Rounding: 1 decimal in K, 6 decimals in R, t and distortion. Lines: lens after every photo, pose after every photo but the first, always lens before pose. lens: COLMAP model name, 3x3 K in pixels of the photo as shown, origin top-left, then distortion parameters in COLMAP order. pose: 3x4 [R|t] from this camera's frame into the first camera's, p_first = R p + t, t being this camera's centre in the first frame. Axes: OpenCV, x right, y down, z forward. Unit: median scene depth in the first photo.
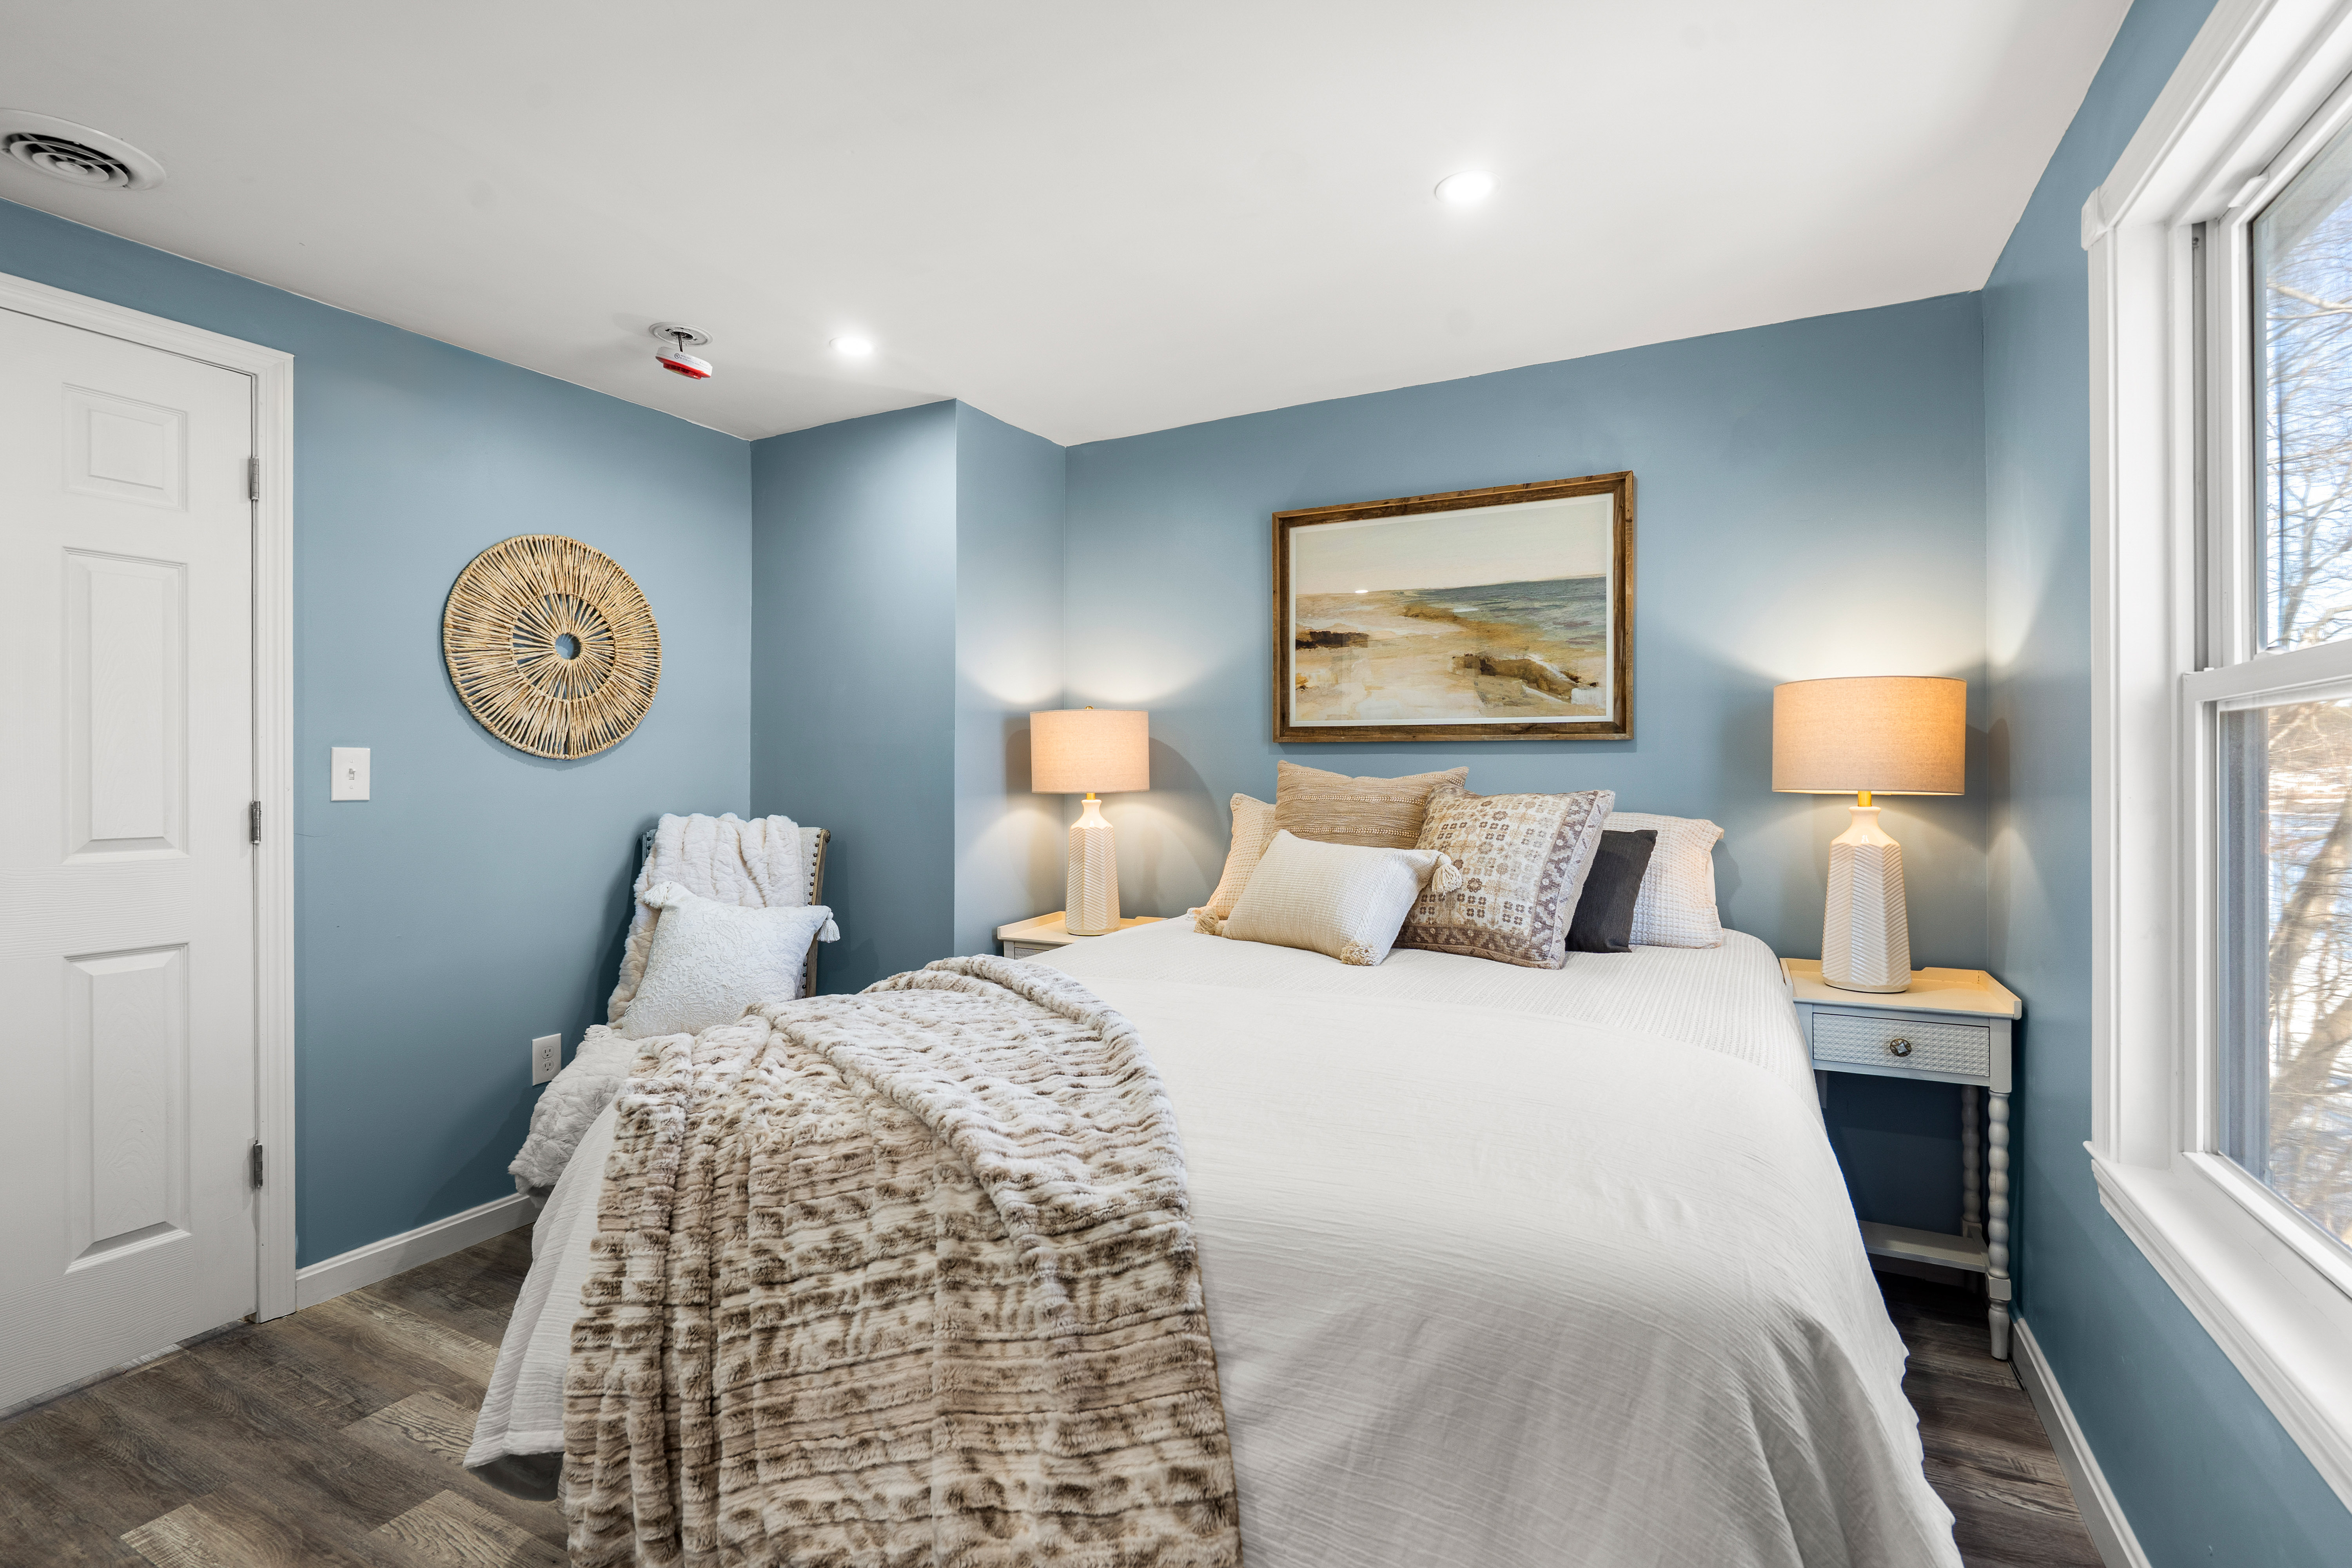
lens RADIAL K [[1095.0, 0, 1172.7], [0, 1095.0, 775.5], [0, 0, 1]] dist [-0.000921, -0.000161]
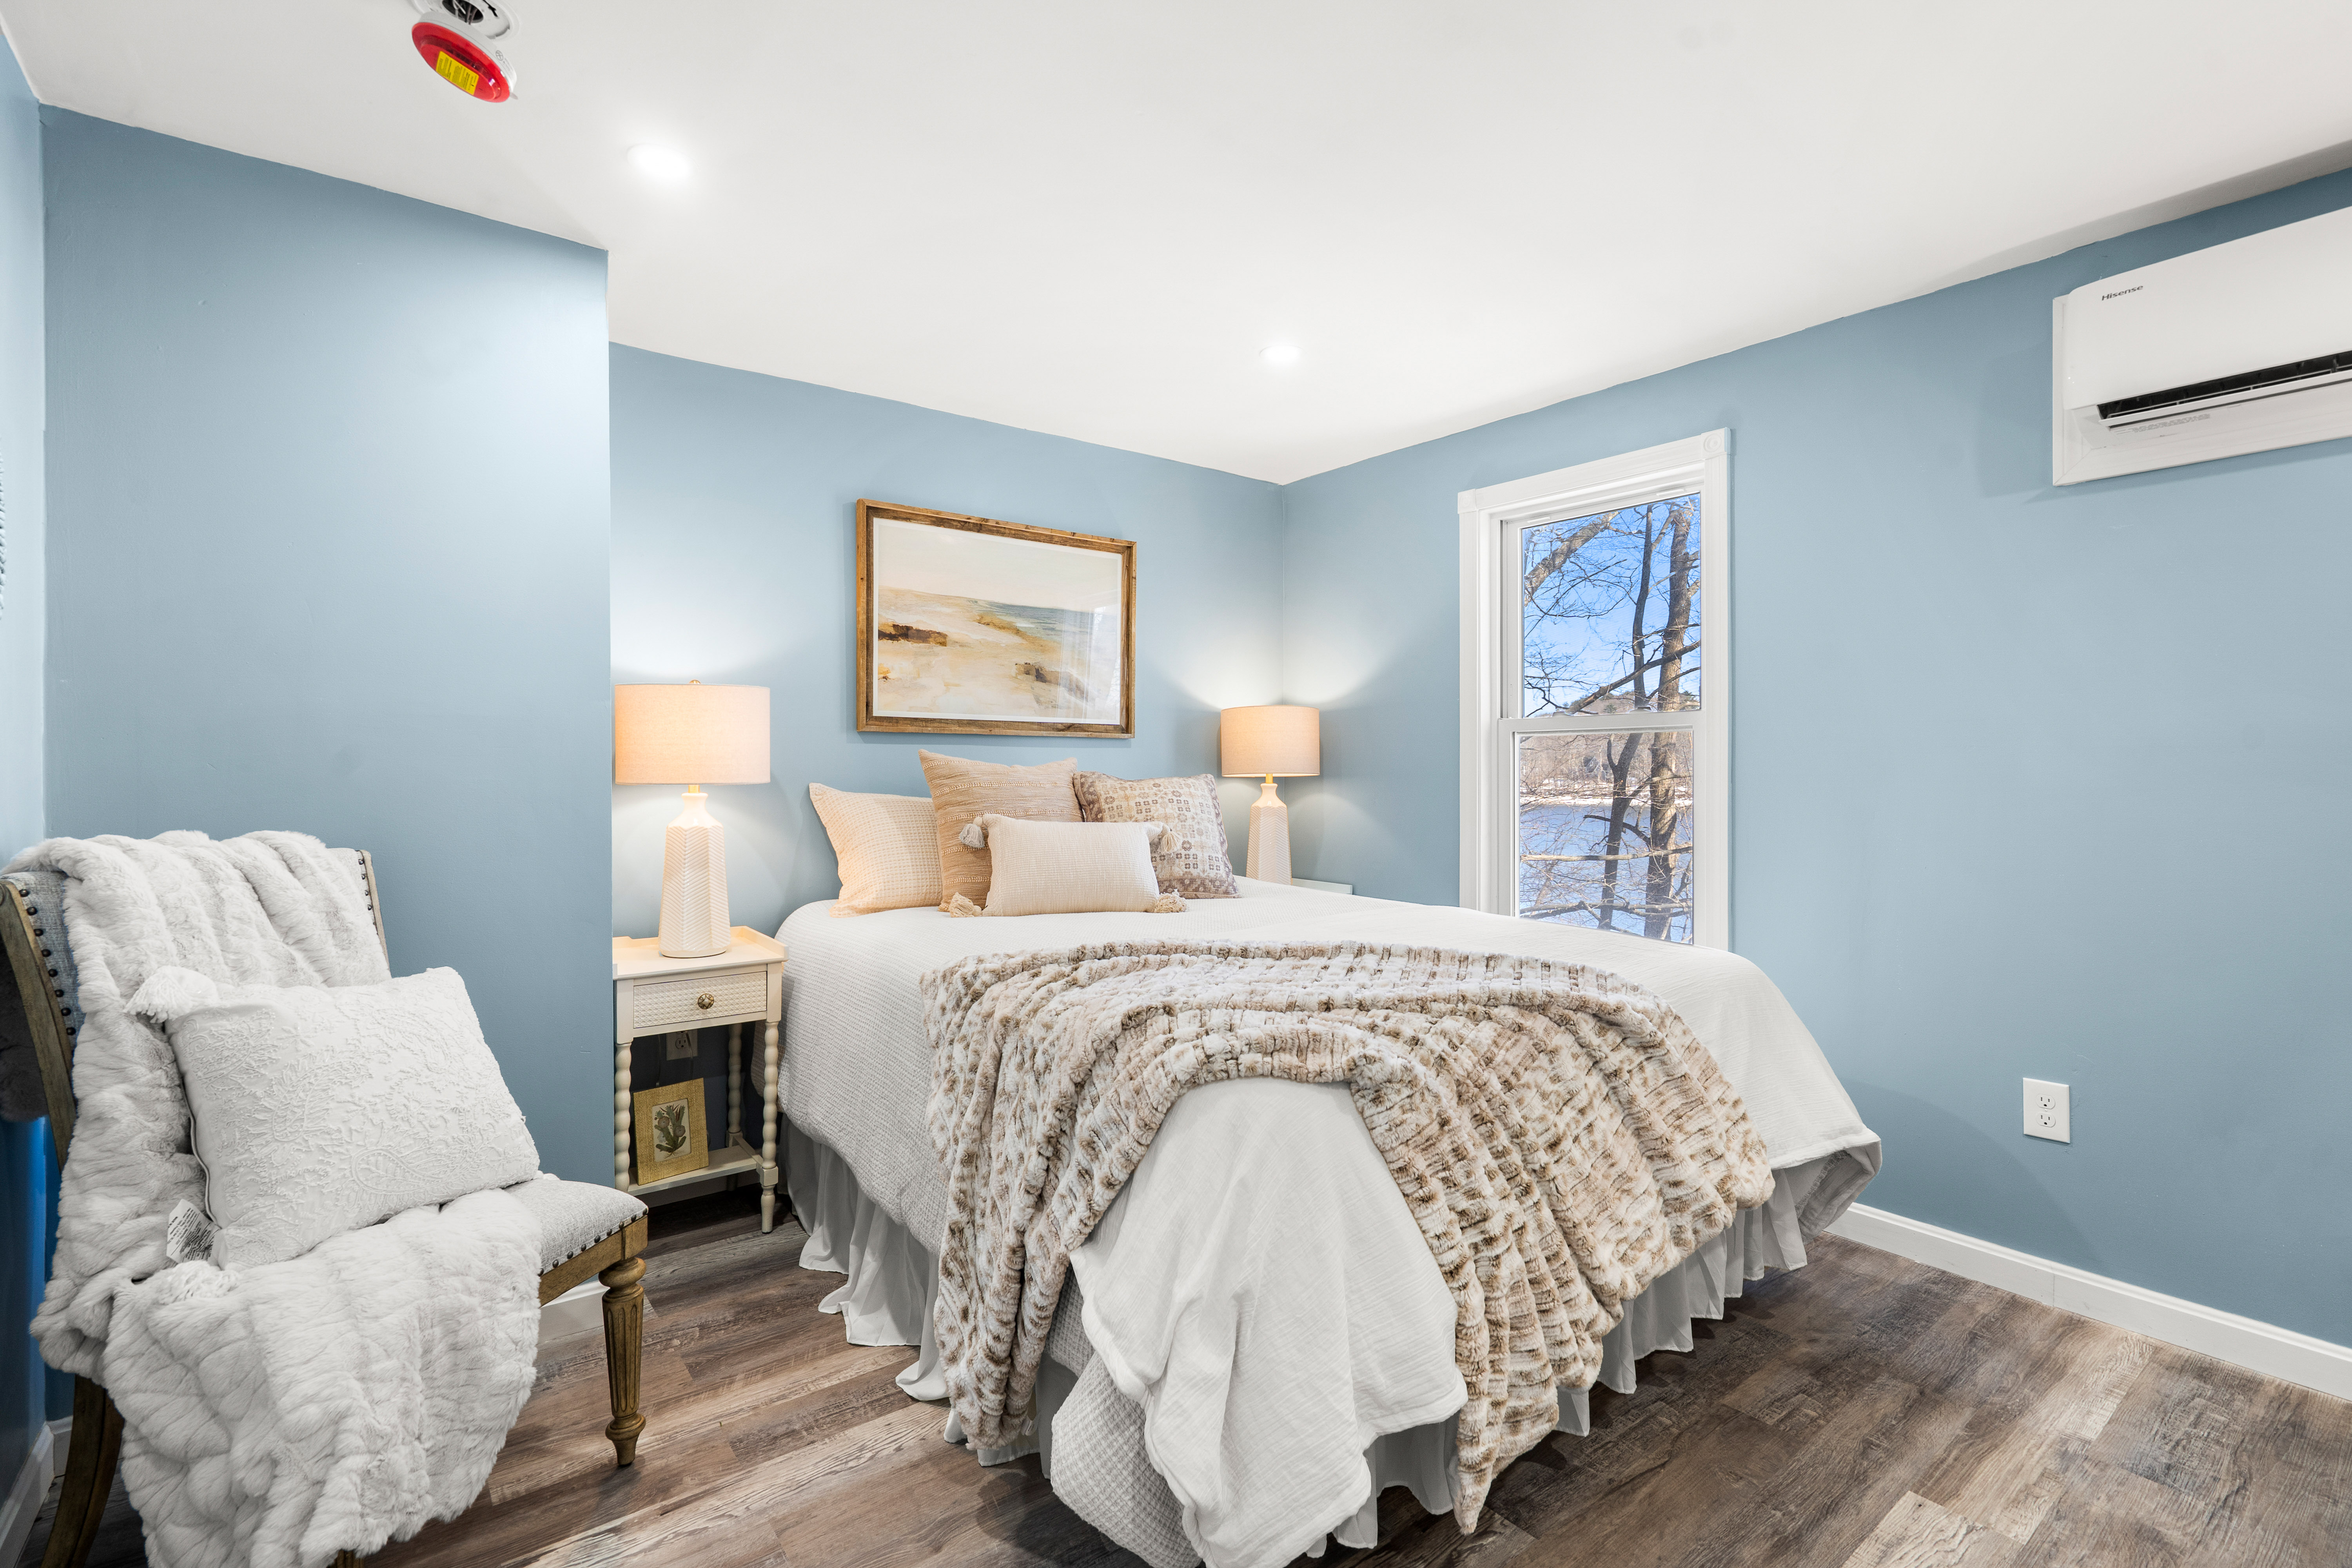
lens RADIAL K [[1061.9, 0, 1176.0], [0, 1061.9, 784.0], [0, 0, 1]] dist [-0.038196, -0.000041]
pose [[0.422831, -0.013437, 0.906109, -0.674241], [0.001616, 0.999900, 0.014074, 0.004885], [-0.906207, -0.004487, 0.422810, 0.345461]]
